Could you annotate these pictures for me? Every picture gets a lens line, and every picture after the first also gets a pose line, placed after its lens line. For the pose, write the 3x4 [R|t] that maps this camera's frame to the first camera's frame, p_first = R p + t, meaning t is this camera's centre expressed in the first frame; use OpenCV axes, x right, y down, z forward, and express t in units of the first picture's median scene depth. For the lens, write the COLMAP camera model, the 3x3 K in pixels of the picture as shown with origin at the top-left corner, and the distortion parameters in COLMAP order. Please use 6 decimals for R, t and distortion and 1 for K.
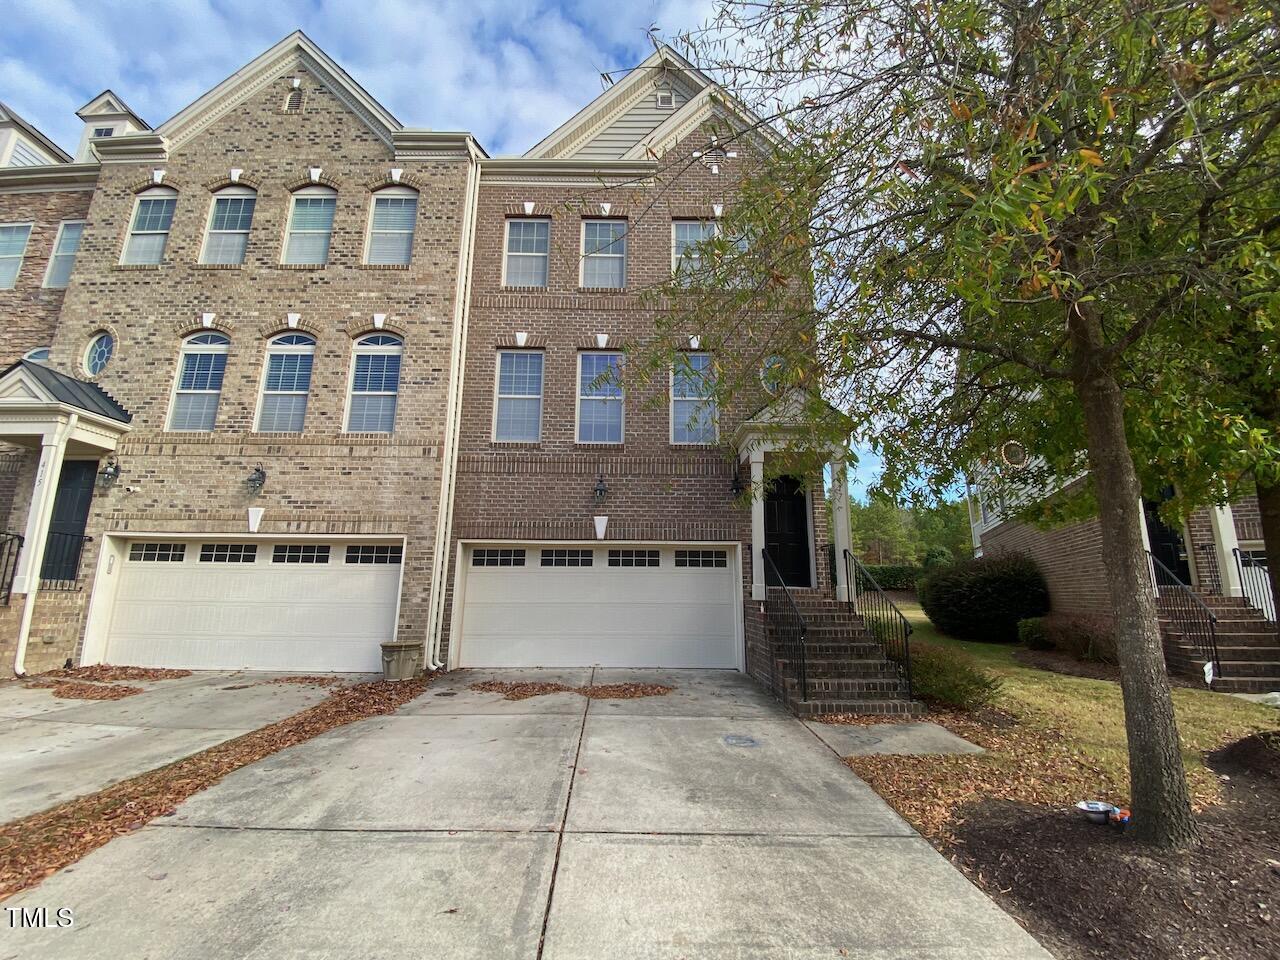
lens RADIAL K [[522.6, 0, 646.7], [0, 522.6, 477.4], [0, 0, 1]] dist [-0.000505, -0.006817]
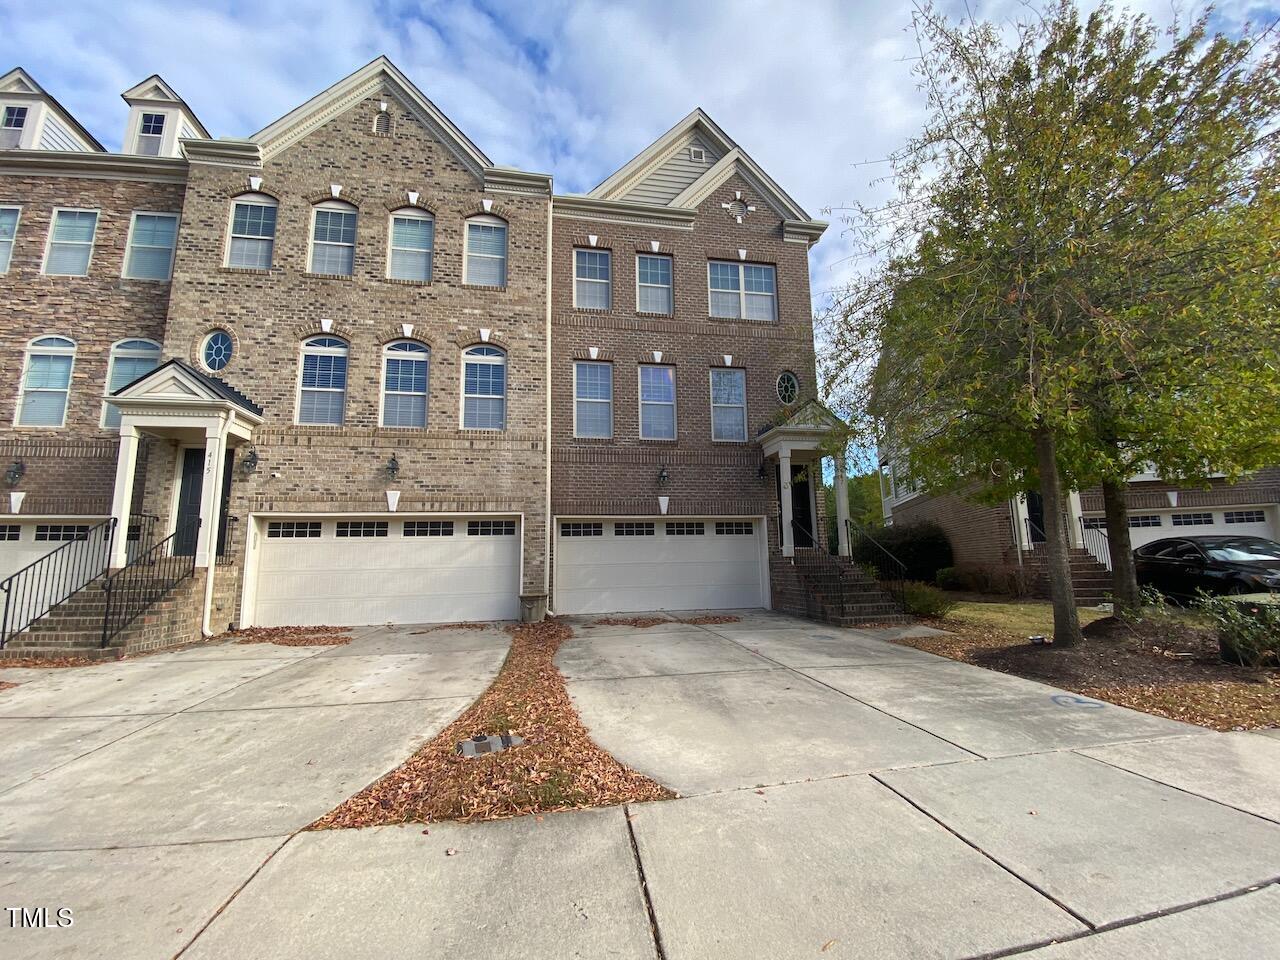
lens RADIAL K [[522.6, 0, 640.6], [0, 522.6, 478.4], [0, 0, 1]] dist [-0.000505, -0.006817]
pose [[0.984086, 0.002892, 0.177671, -0.362934], [-0.012762, 0.998436, 0.054434, -0.039636], [-0.177235, -0.055835, 0.982583, -0.254224]]
